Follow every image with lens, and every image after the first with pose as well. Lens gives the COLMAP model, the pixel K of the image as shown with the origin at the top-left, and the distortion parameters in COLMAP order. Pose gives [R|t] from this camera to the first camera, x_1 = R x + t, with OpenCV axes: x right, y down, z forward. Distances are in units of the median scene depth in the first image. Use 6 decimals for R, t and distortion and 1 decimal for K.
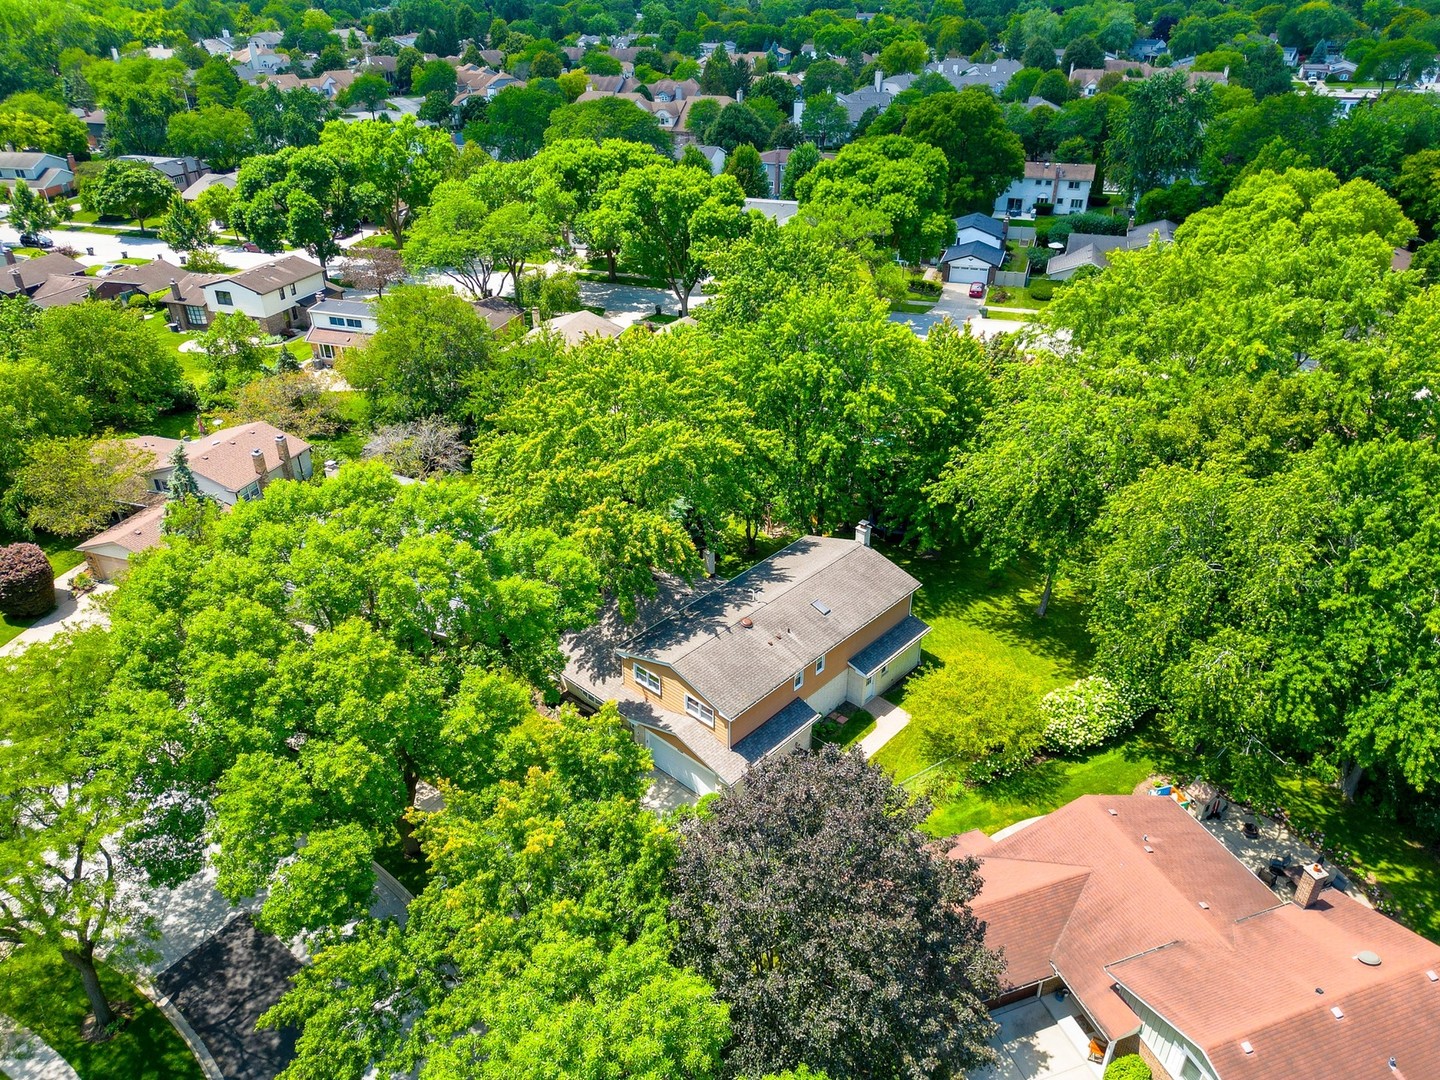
lens RADIAL K [[975.7, 0, 693.1], [0, 975.7, 551.6], [0, 0, 1]] dist [0.115375, -0.134351]
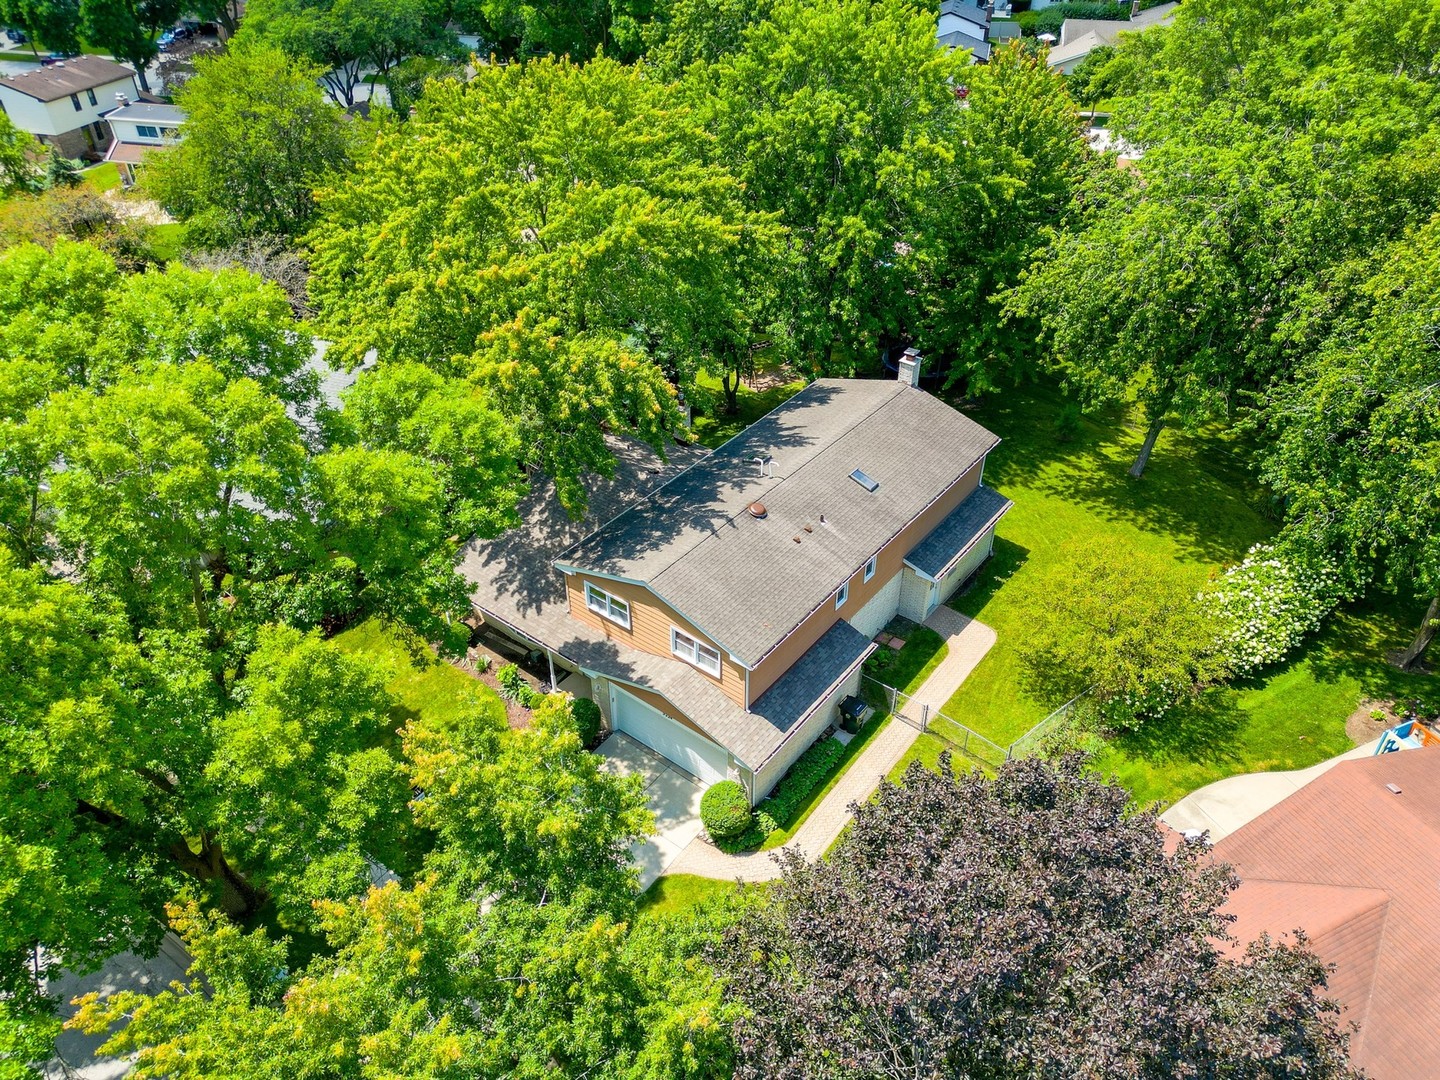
lens RADIAL K [[975.7, 0, 693.1], [0, 975.7, 551.6], [0, 0, 1]] dist [0.115375, -0.134351]
pose [[0.996287, -0.053334, 0.067581, -0.031475], [0.045012, 0.991852, 0.119182, 0.021378], [-0.073387, -0.115698, 0.990570, 0.358068]]
